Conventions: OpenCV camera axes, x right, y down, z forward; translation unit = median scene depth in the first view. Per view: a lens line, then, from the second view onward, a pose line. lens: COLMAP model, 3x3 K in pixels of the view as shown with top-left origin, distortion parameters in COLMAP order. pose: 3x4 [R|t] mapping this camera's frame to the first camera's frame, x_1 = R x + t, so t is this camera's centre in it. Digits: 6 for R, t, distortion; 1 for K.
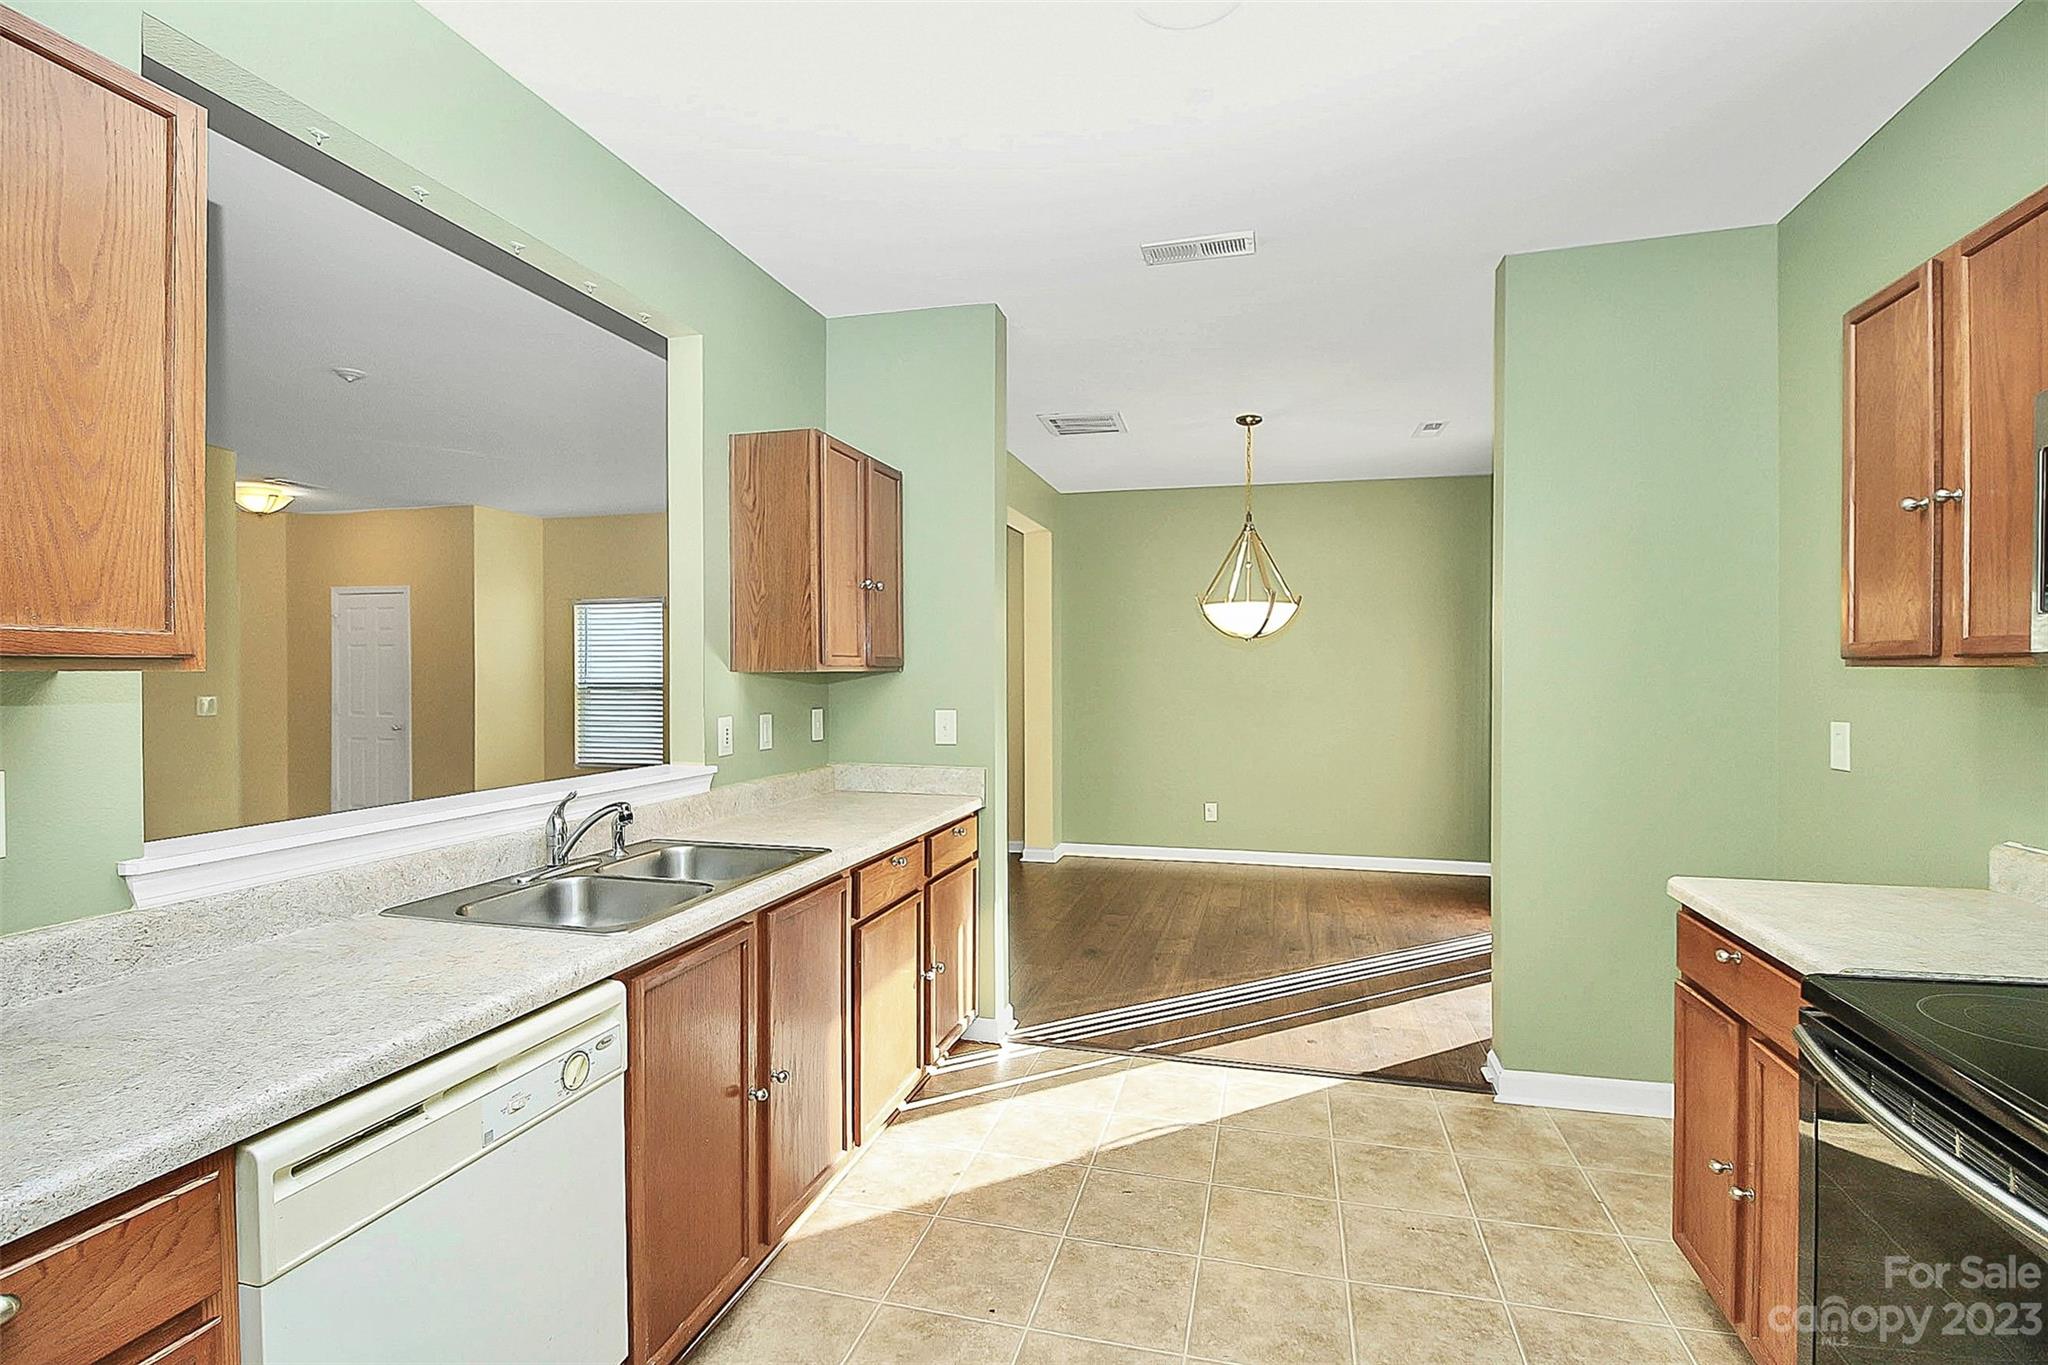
lens RADIAL K [[953.2, 0, 1025.3], [0, 953.2, 659.0], [0, 0, 1]] dist [0.001140, -0.012639]
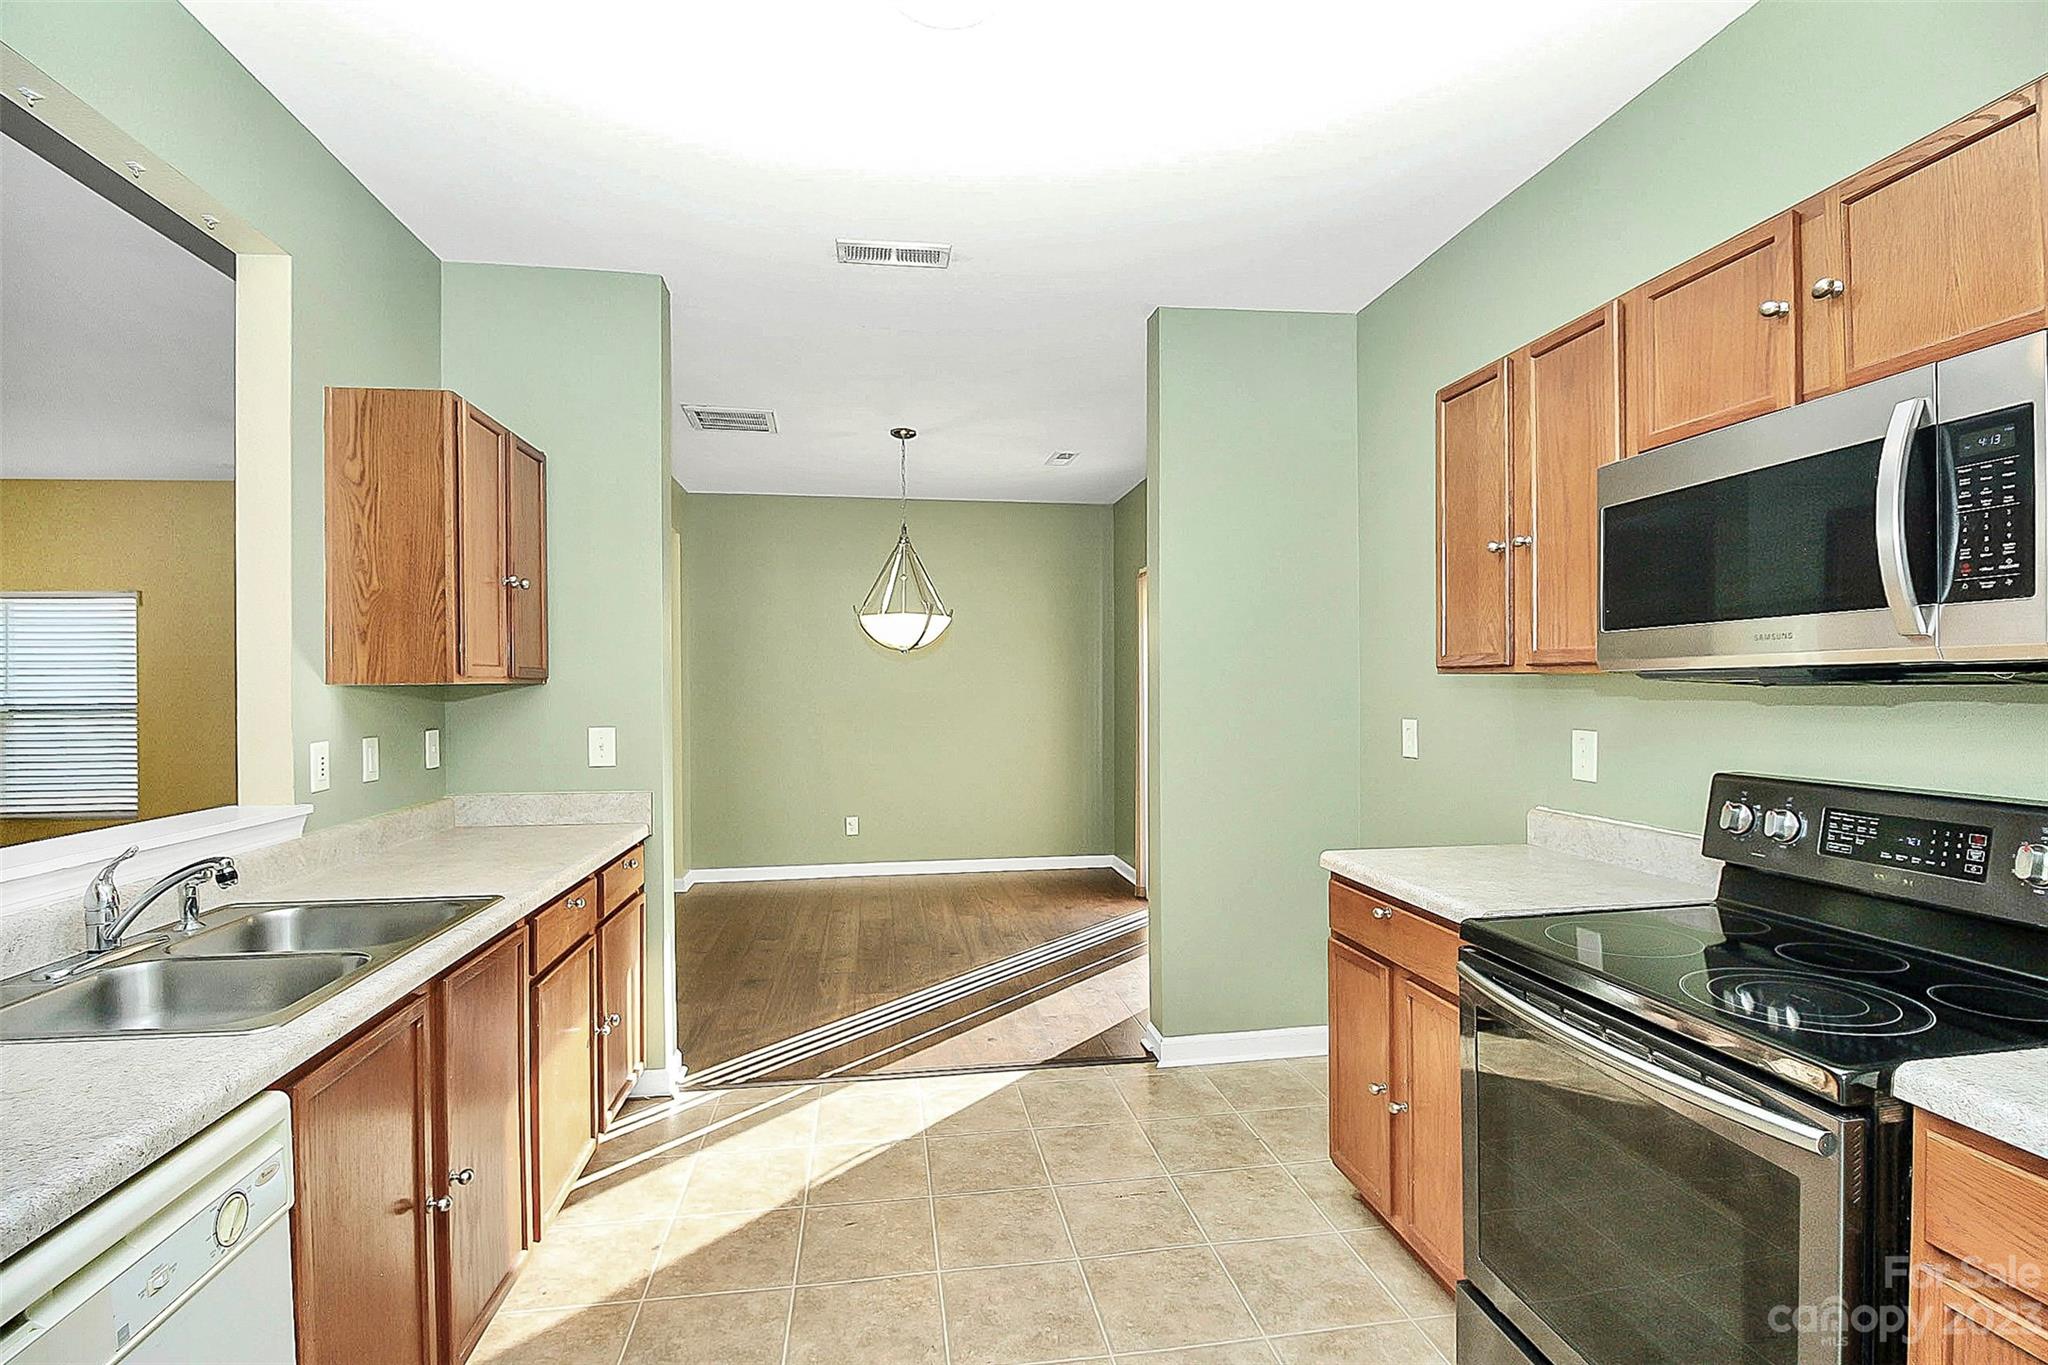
lens RADIAL K [[959.6, 0, 1022.0], [0, 959.6, 671.8], [0, 0, 1]] dist [0.001412, -0.013215]
pose [[0.915409, -0.000927, 0.402525, -0.119798], [0.001401, 0.999999, -0.000884, 0.004534], [-0.402523, 0.001373, 0.915409, 0.044690]]
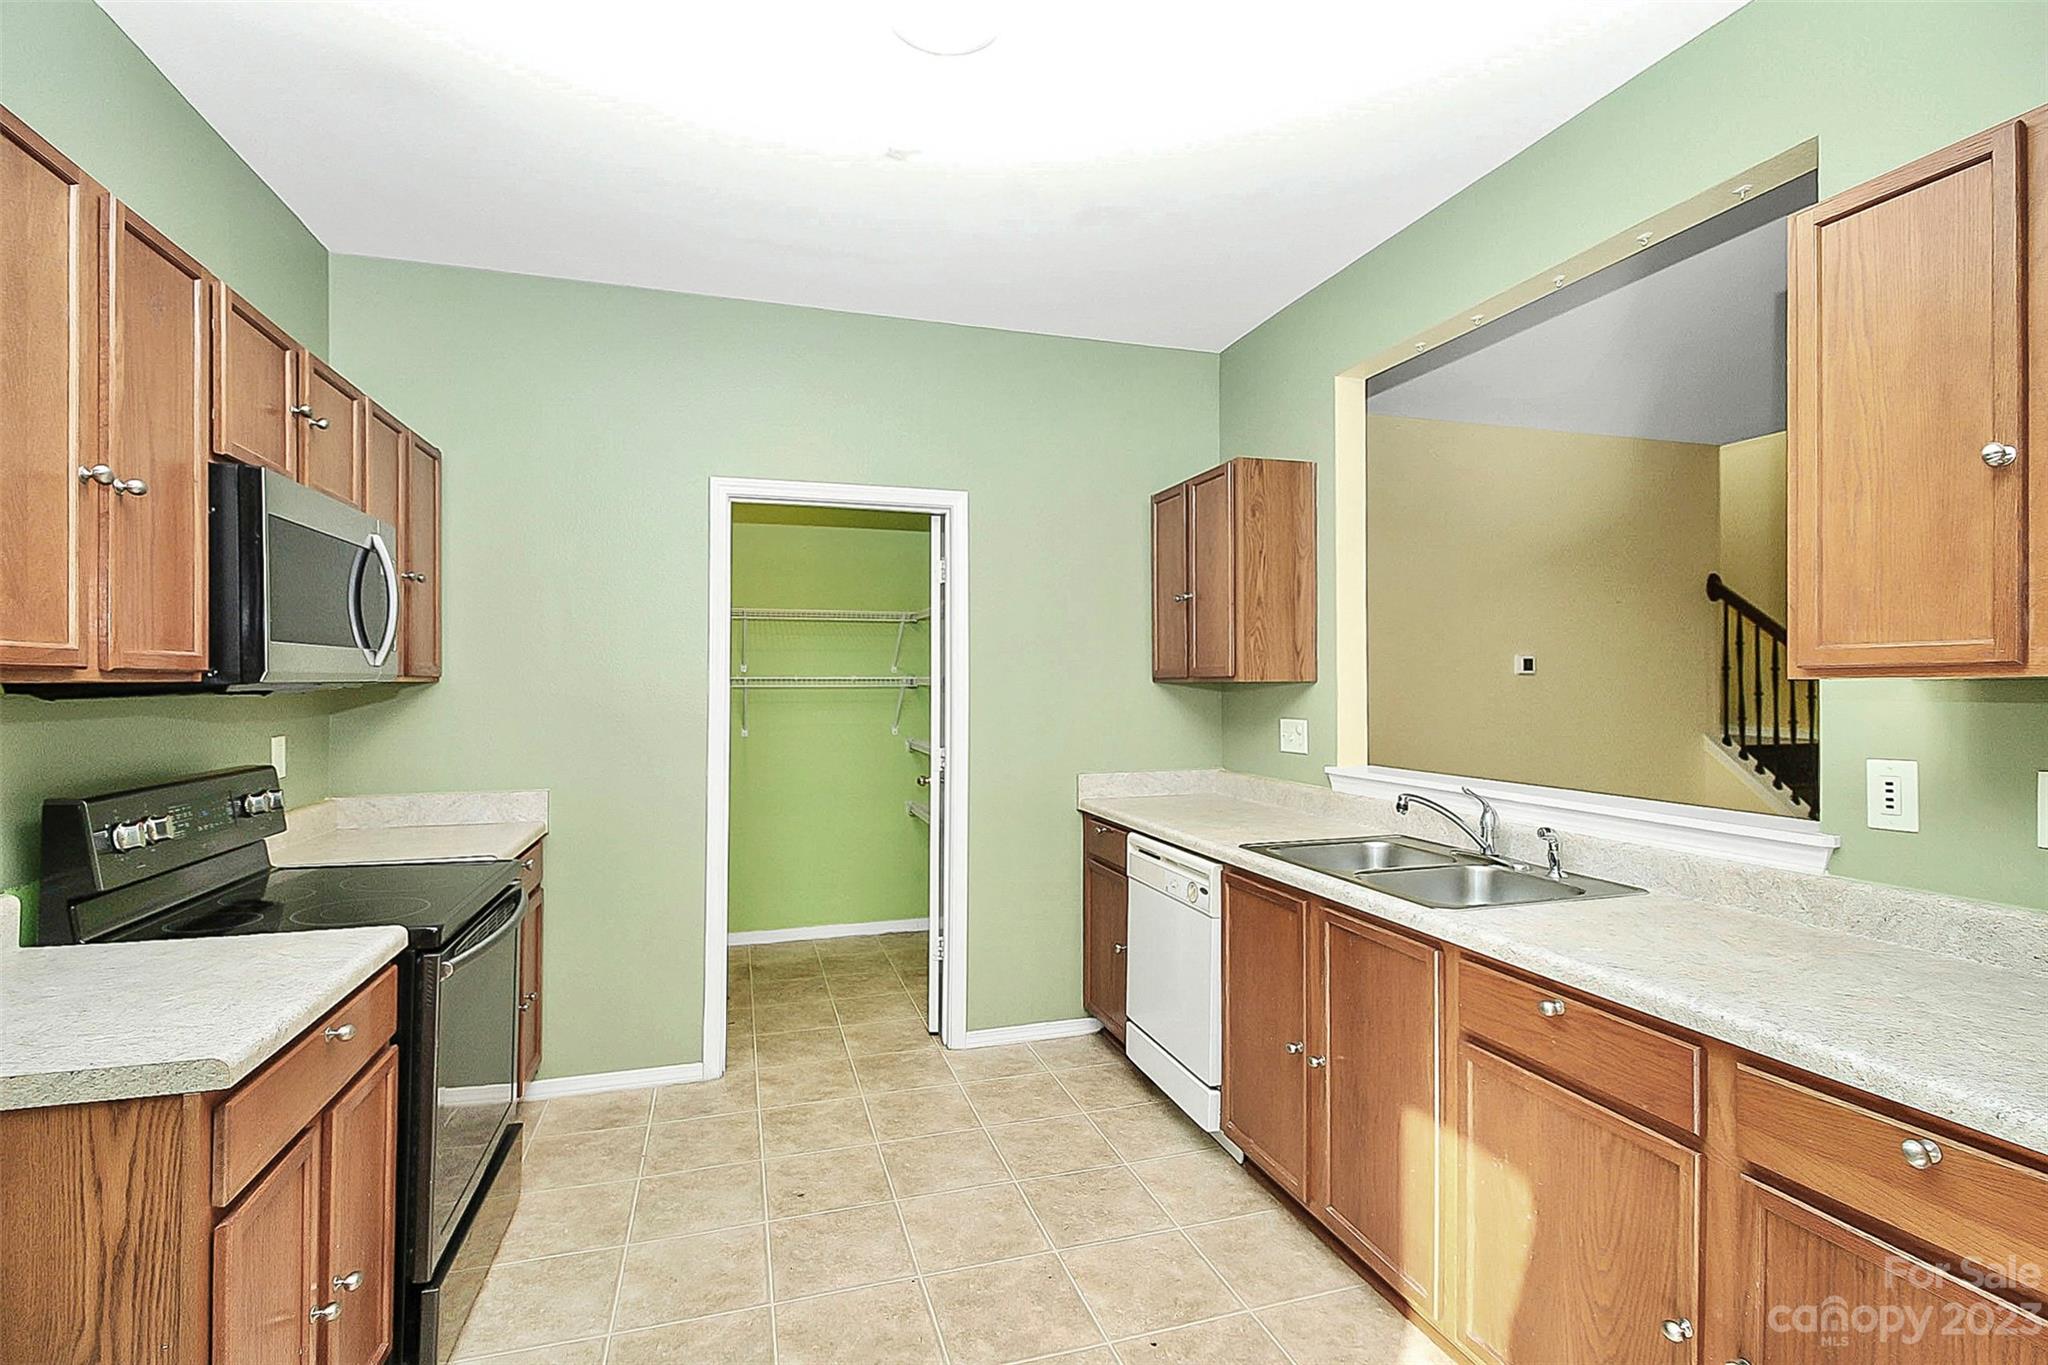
lens RADIAL K [[959.8, 0, 1024.0], [0, 959.8, 682.5], [0, 0, 1]] dist [0.001839, -0.012846]
pose [[-0.845689, 0.004475, -0.533658, 0.469663], [0.011133, 0.999895, -0.009258, 0.017638], [0.533560, -0.013771, -0.845650, 1.392073]]
